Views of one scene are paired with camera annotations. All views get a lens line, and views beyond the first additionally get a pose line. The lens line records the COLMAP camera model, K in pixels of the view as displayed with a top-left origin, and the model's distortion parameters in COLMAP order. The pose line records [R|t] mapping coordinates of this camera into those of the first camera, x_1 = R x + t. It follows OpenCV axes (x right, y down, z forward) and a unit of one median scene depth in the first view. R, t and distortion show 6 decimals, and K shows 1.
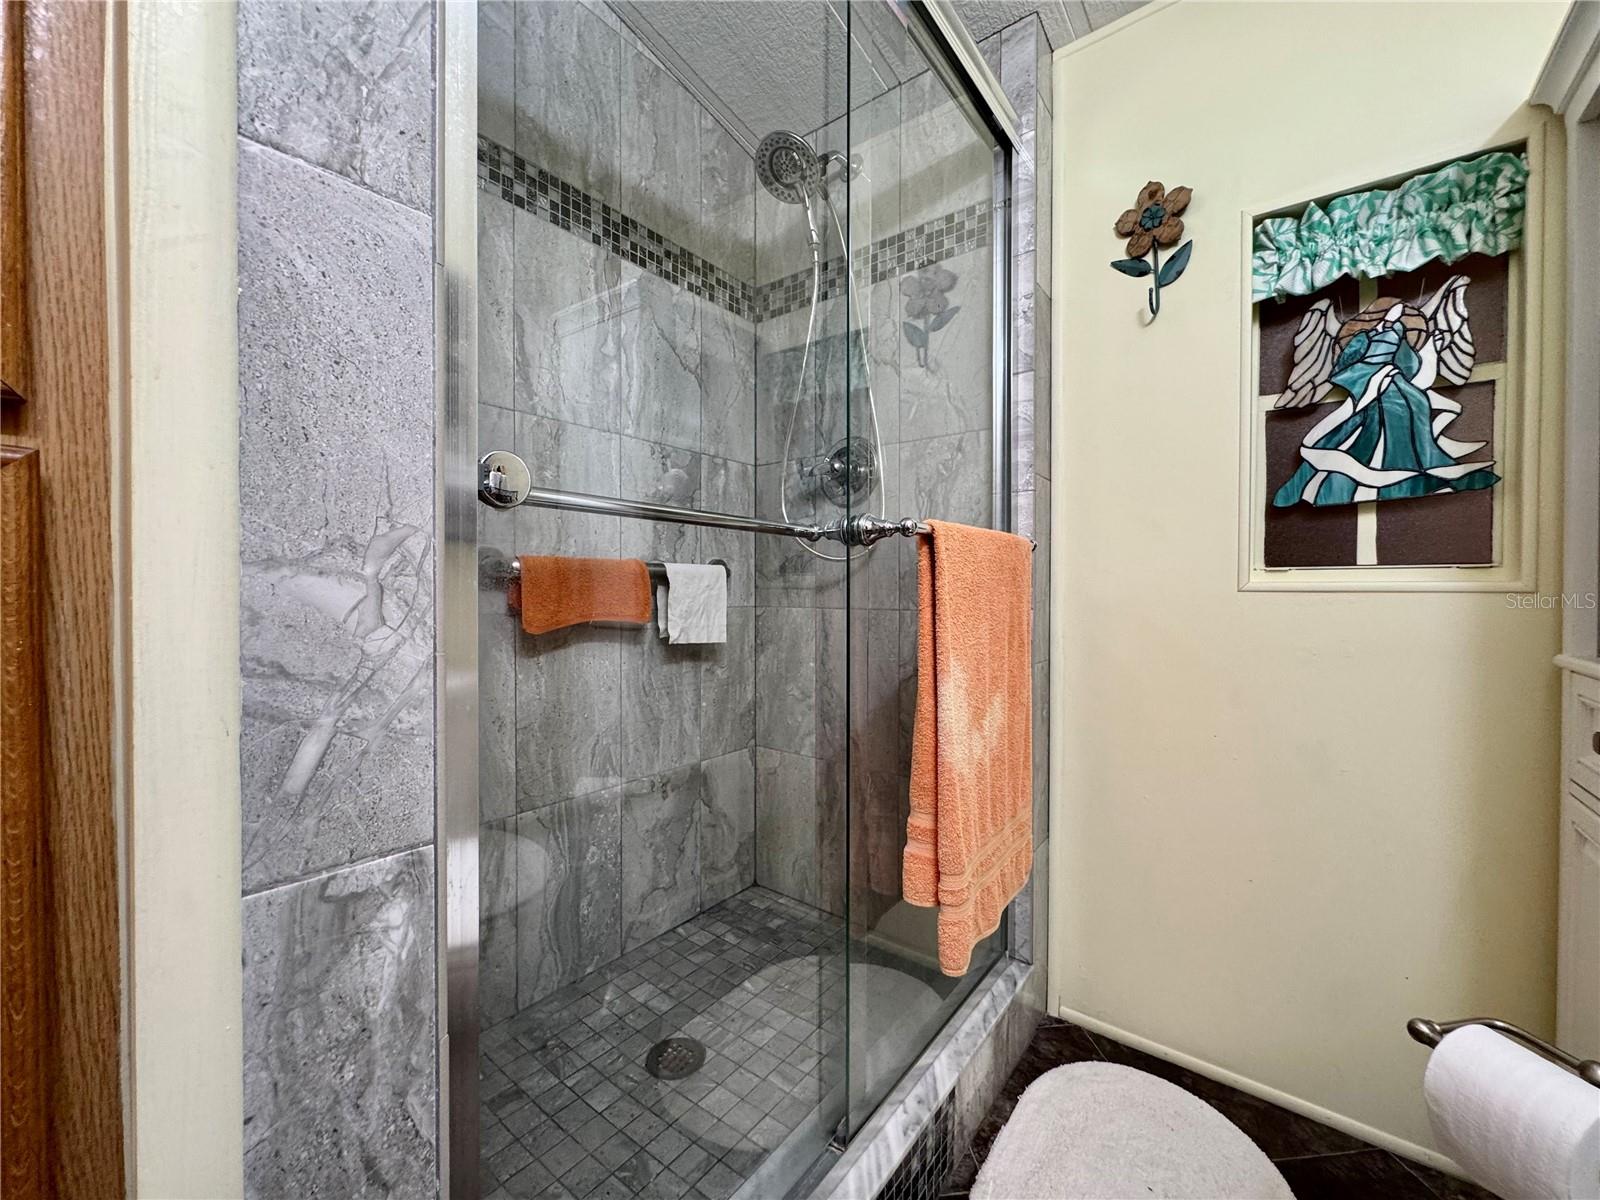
lens RADIAL K [[642.7, 0, 802.6], [0, 642.7, 599.7], [0, 0, 1]] dist [-0.003281, 0.000369]
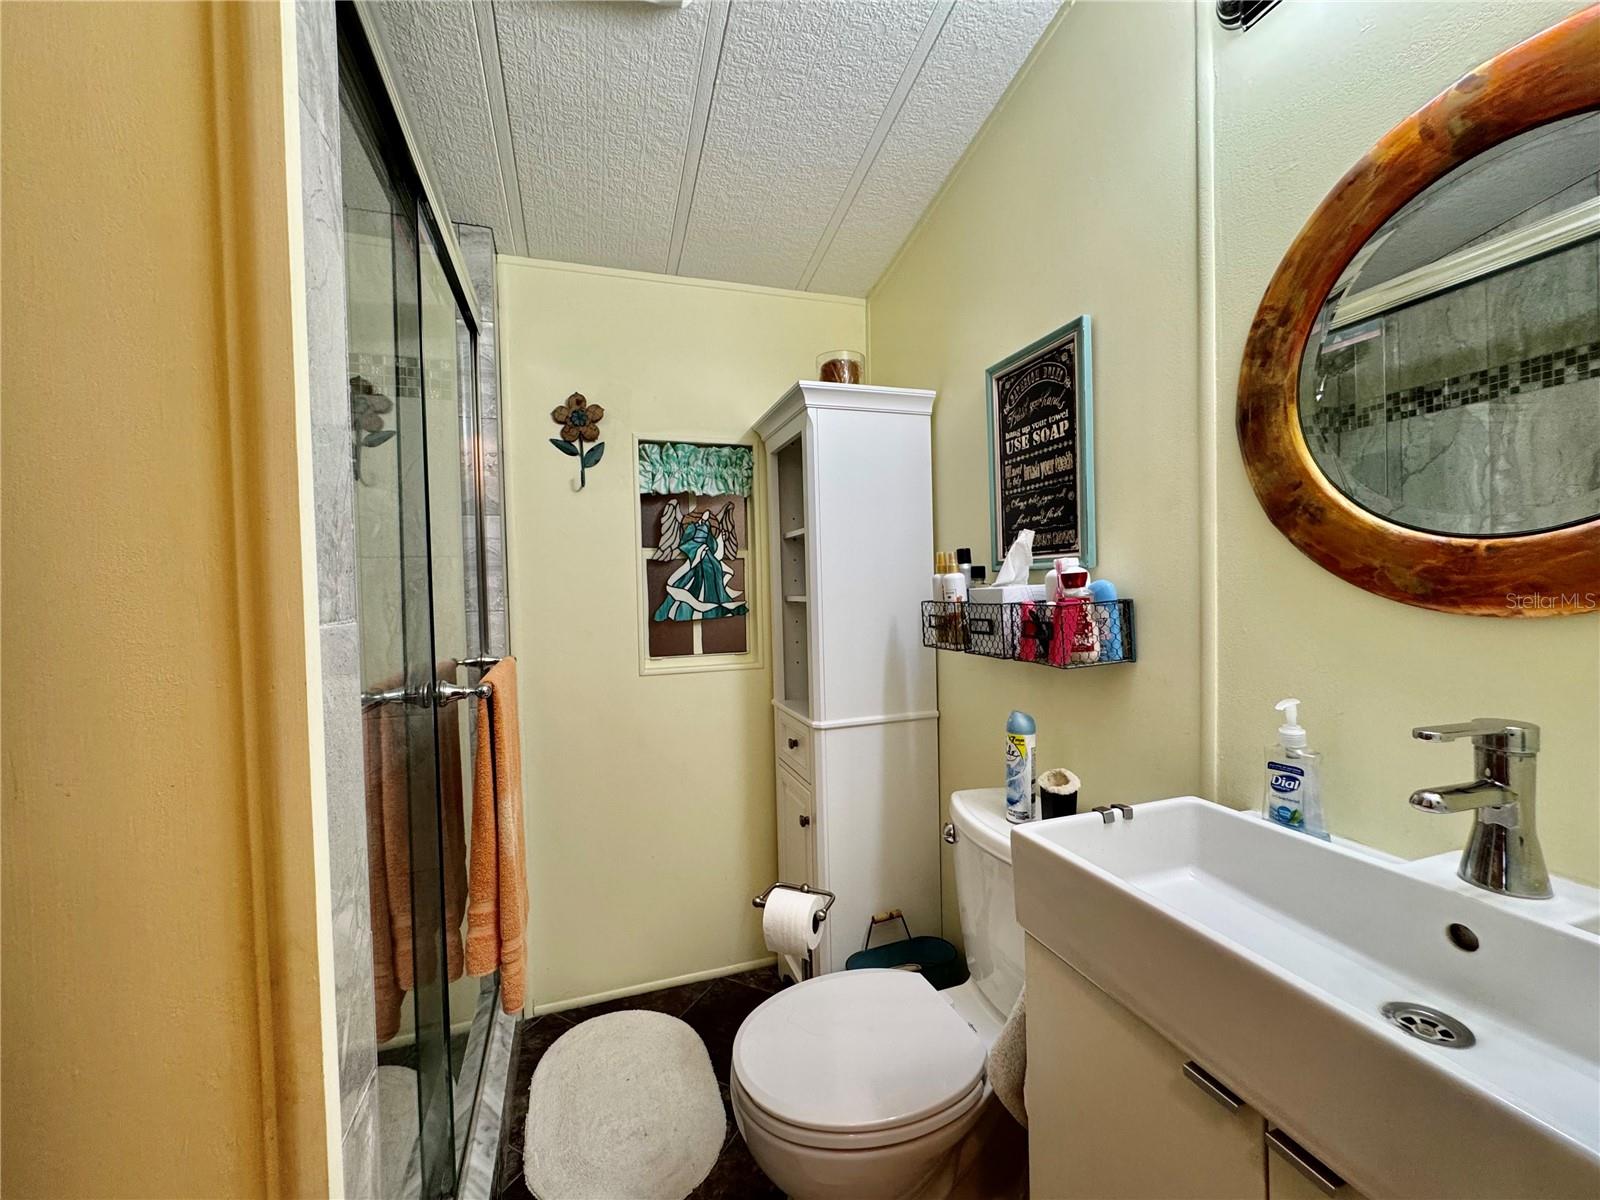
lens RADIAL K [[642.7, 0, 799.1], [0, 642.7, 600.8], [0, 0, 1]] dist [-0.003281, 0.000369]
pose [[0.547905, -0.035863, 0.835771, -0.430679], [0.035626, 0.999175, 0.019519, -0.225136], [-0.835781, 0.019081, 0.548731, -0.195856]]
